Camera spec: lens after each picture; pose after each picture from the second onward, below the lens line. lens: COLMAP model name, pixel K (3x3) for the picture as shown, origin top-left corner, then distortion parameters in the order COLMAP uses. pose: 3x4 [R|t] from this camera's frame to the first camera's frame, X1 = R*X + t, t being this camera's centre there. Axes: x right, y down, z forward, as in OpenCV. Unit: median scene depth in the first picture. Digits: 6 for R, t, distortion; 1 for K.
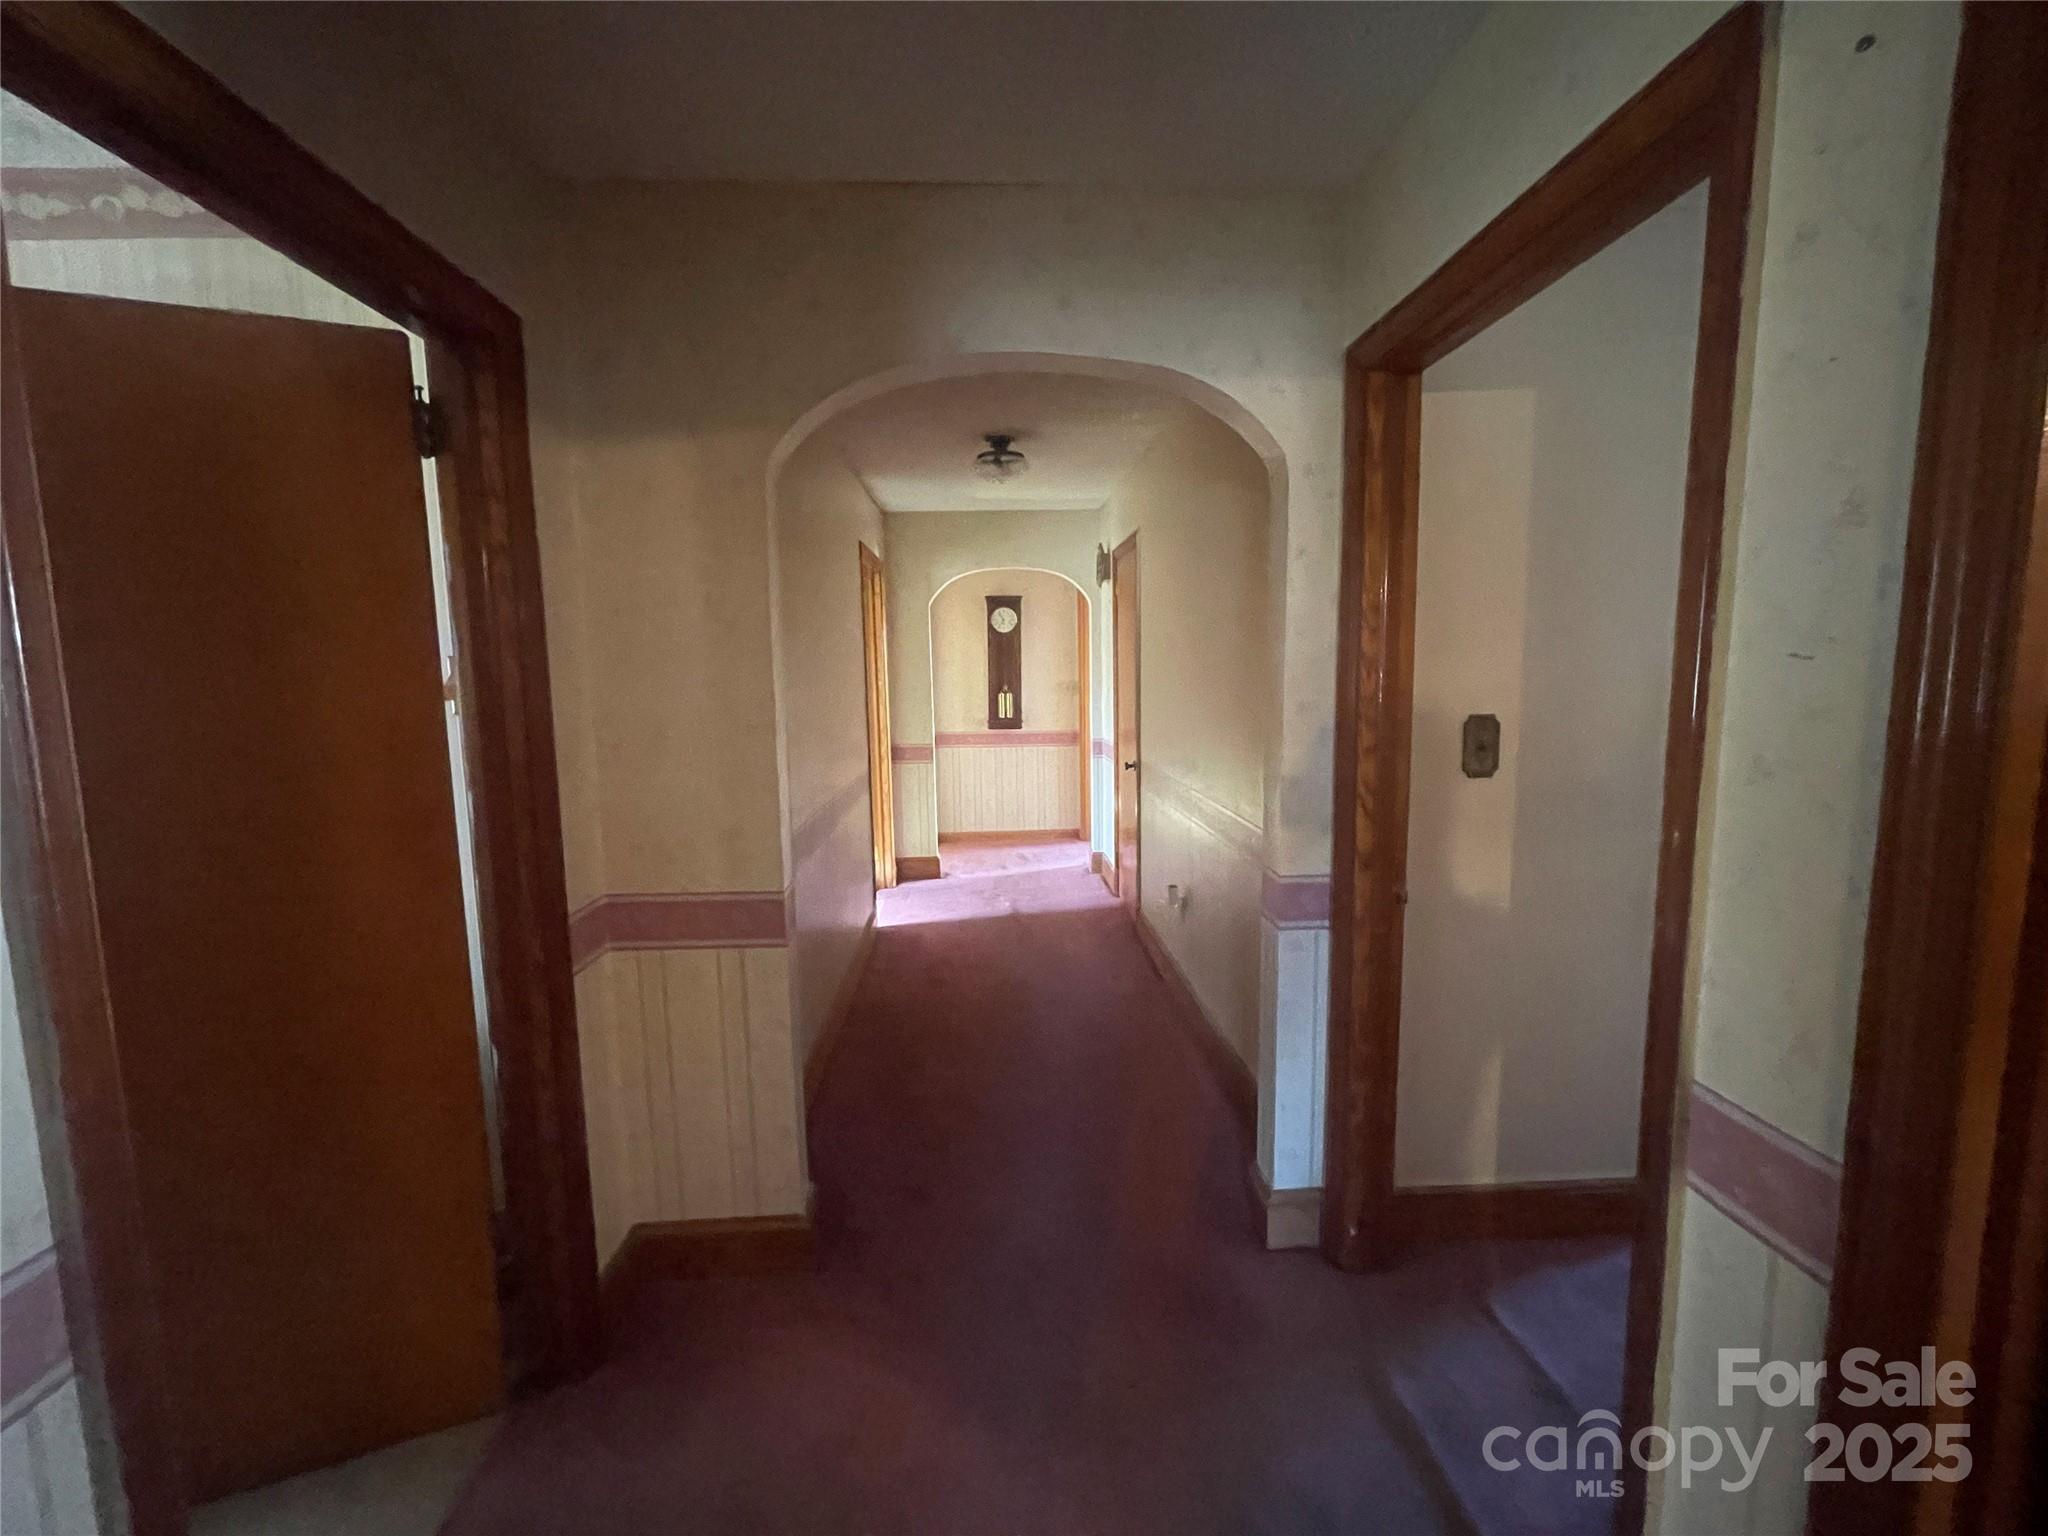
lens RADIAL K [[829.4, 0, 1025.3], [0, 829.4, 765.8], [0, 0, 1]] dist [-0.002224, 0.001525]
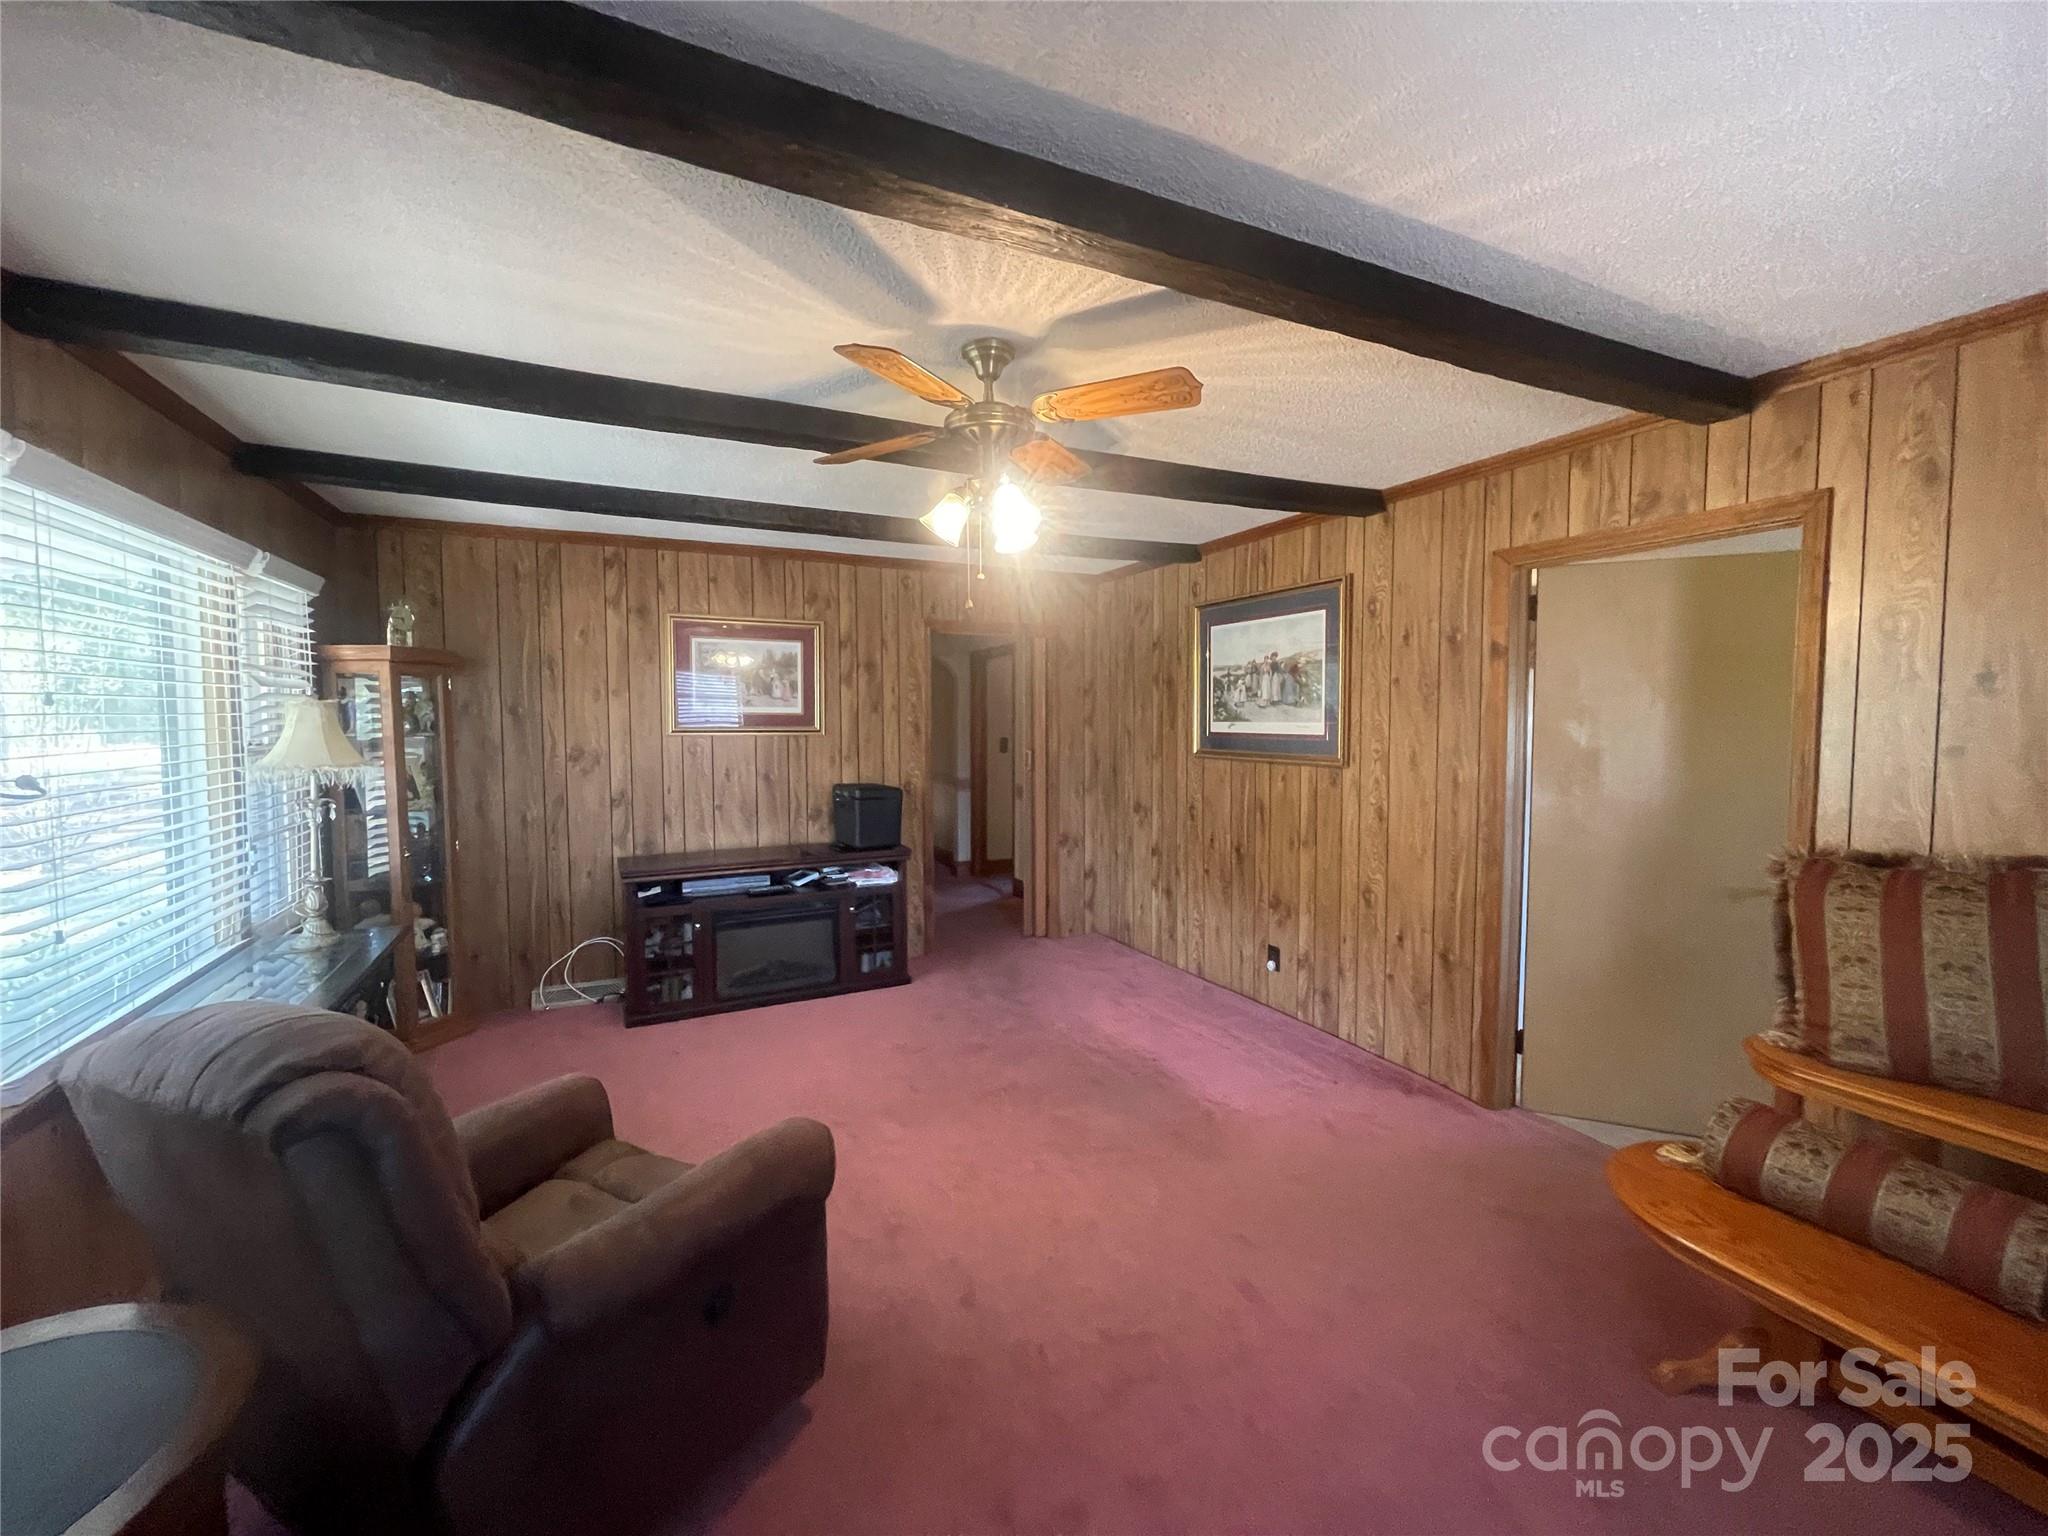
lens RADIAL K [[829.4, 0, 1023.6], [0, 829.4, 764.0], [0, 0, 1]] dist [-0.002224, 0.001525]
pose [[0.921341, -0.005148, 0.388722, -0.946568], [0.028733, 0.998079, -0.054883, 0.293588], [-0.387693, 0.061735, 0.919719, -2.774863]]
